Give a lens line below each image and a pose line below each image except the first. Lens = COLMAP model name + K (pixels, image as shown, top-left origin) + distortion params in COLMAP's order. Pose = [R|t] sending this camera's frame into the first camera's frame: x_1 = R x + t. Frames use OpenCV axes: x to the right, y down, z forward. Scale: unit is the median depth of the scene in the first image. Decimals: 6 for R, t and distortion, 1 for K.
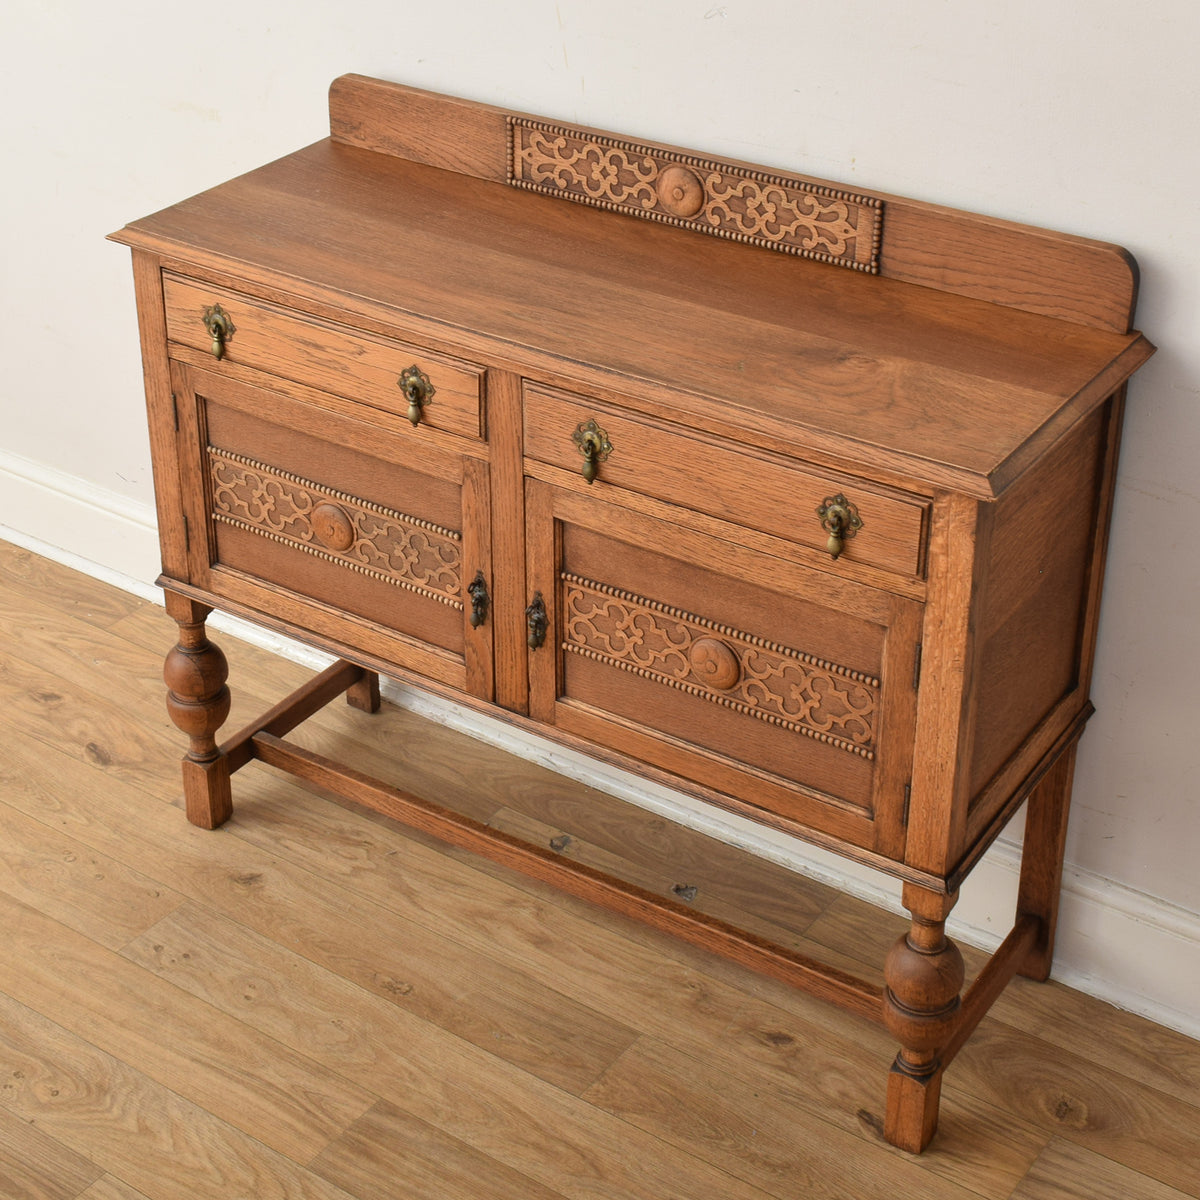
lens RADIAL K [[2149.8, 0, 559.6], [0, 2149.8, 473.3], [0, 0, 1]] dist [-0.027337, 0.000000]
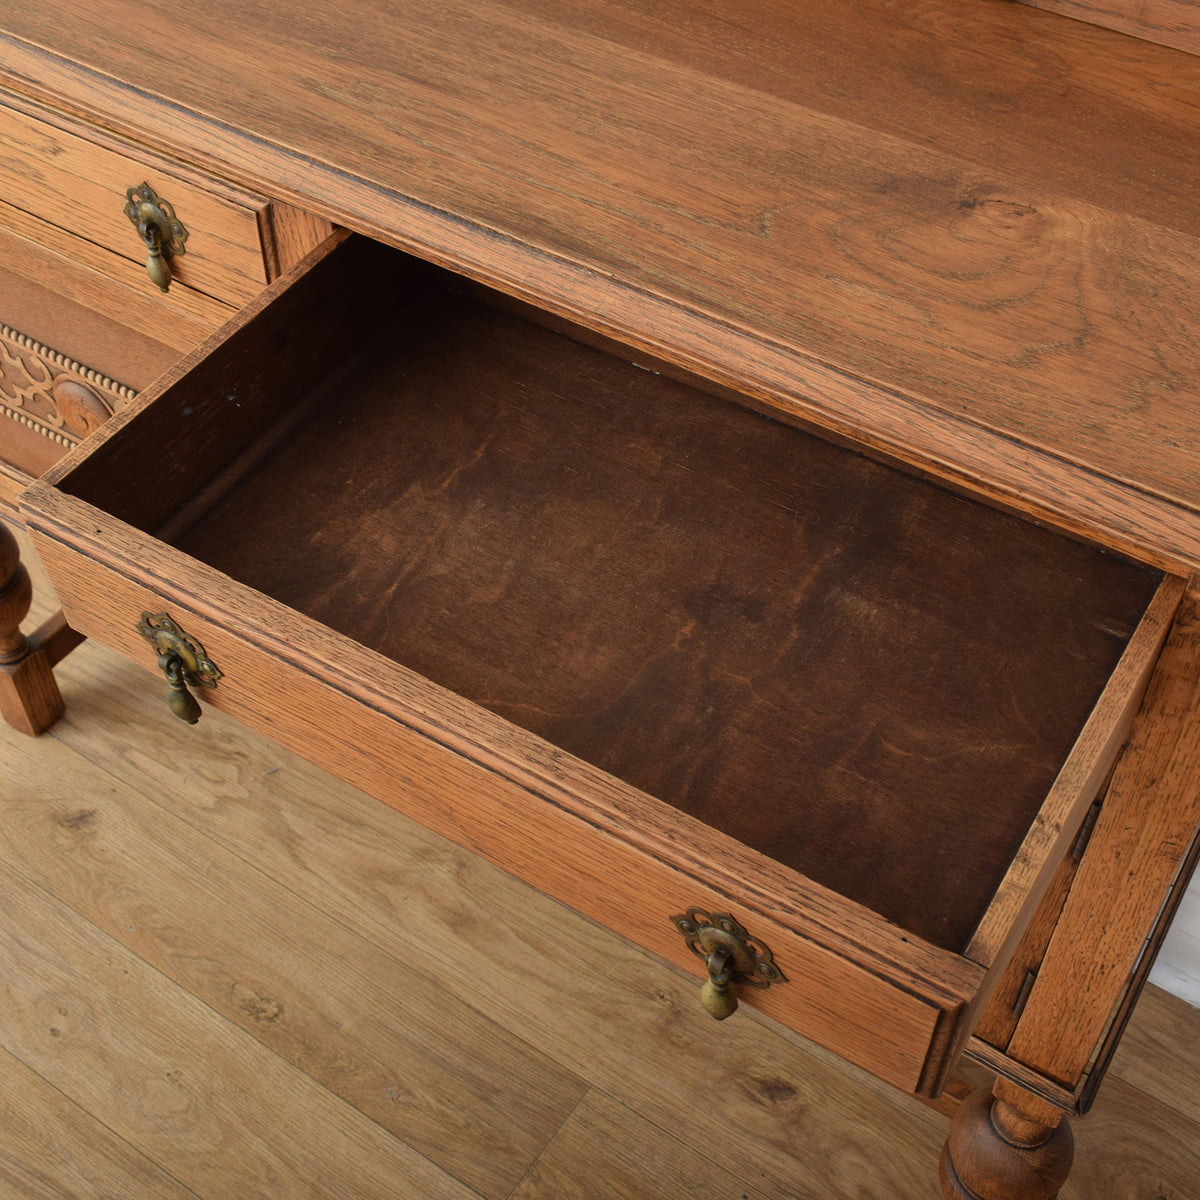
lens RADIAL K [[1579.2, 0, 638.1], [0, 1579.2, 593.5], [0, 0, 1]] dist [-0.026757, 0.000000]
pose [[0.999255, -0.008008, 0.037748, 0.037594], [-0.004801, 0.944835, 0.327512, -0.079813], [-0.038288, -0.327449, 0.944093, 0.577933]]
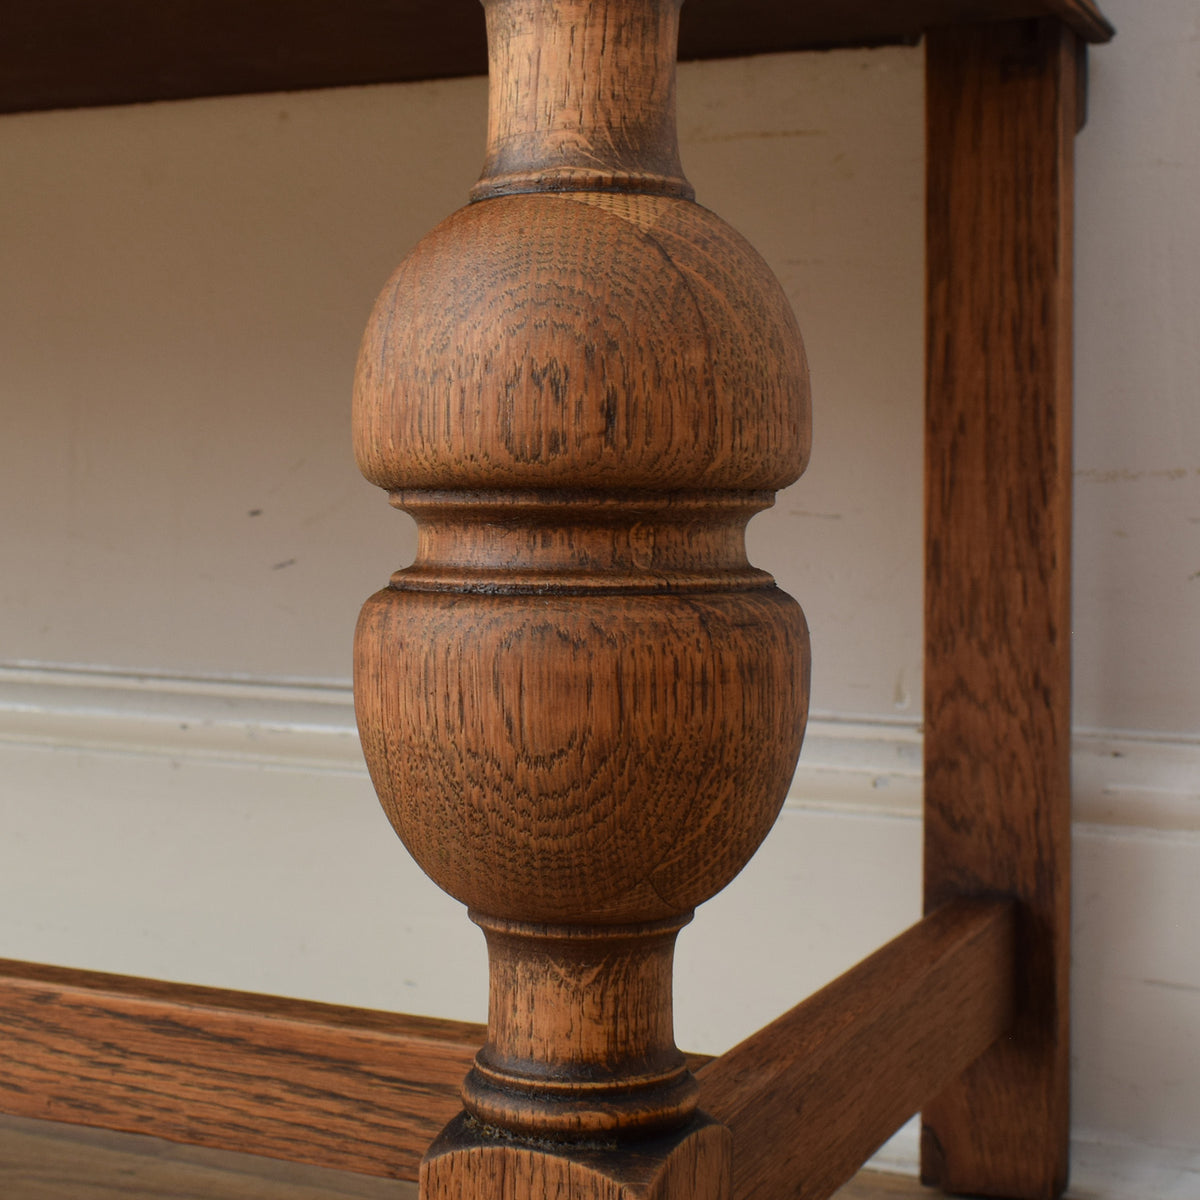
lens RADIAL K [[2149.8, 0, 567.7], [0, 2149.8, 547.5], [0, 0, 1]] dist [-0.027337, 0.000000]
pose [[0.985886, 0.010555, 0.167083, 0.133421], [0.064693, 0.896470, -0.438356, 0.303295], [-0.154412, 0.442978, 0.883135, 0.810907]]
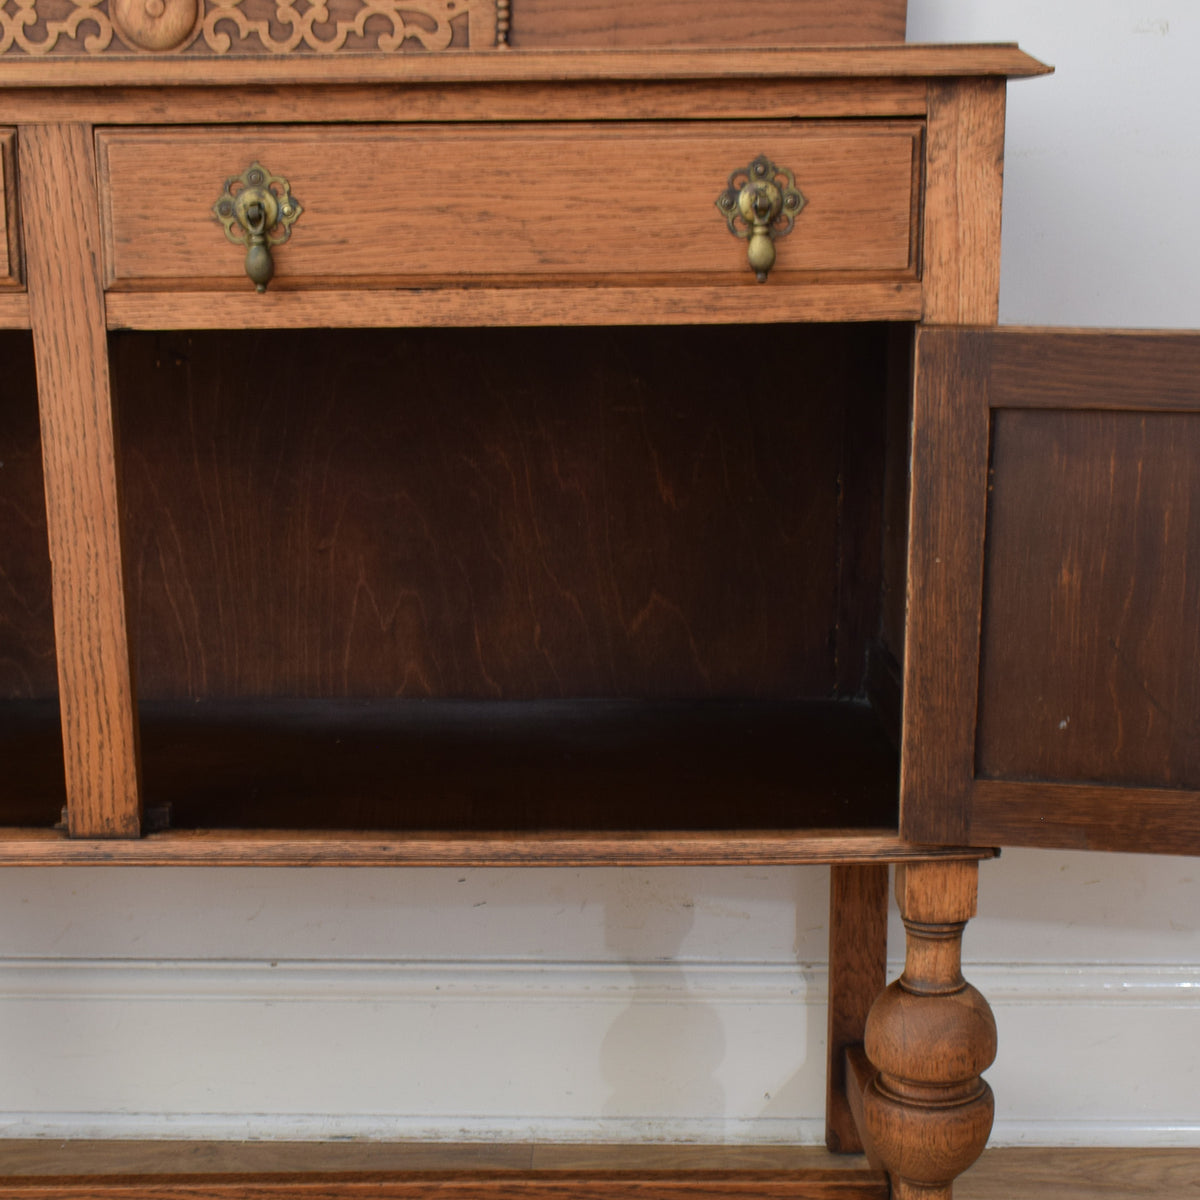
lens RADIAL K [[2106.1, 0, 534.8], [0, 2106.1, 725.7], [0, 0, 1]] dist [-0.028558, 0.000000]
pose [[0.832687, -0.148740, 0.533393, -0.217084], [0.264993, 0.952828, -0.147981, 0.196075], [-0.486221, 0.264567, 0.832822, 0.510131]]
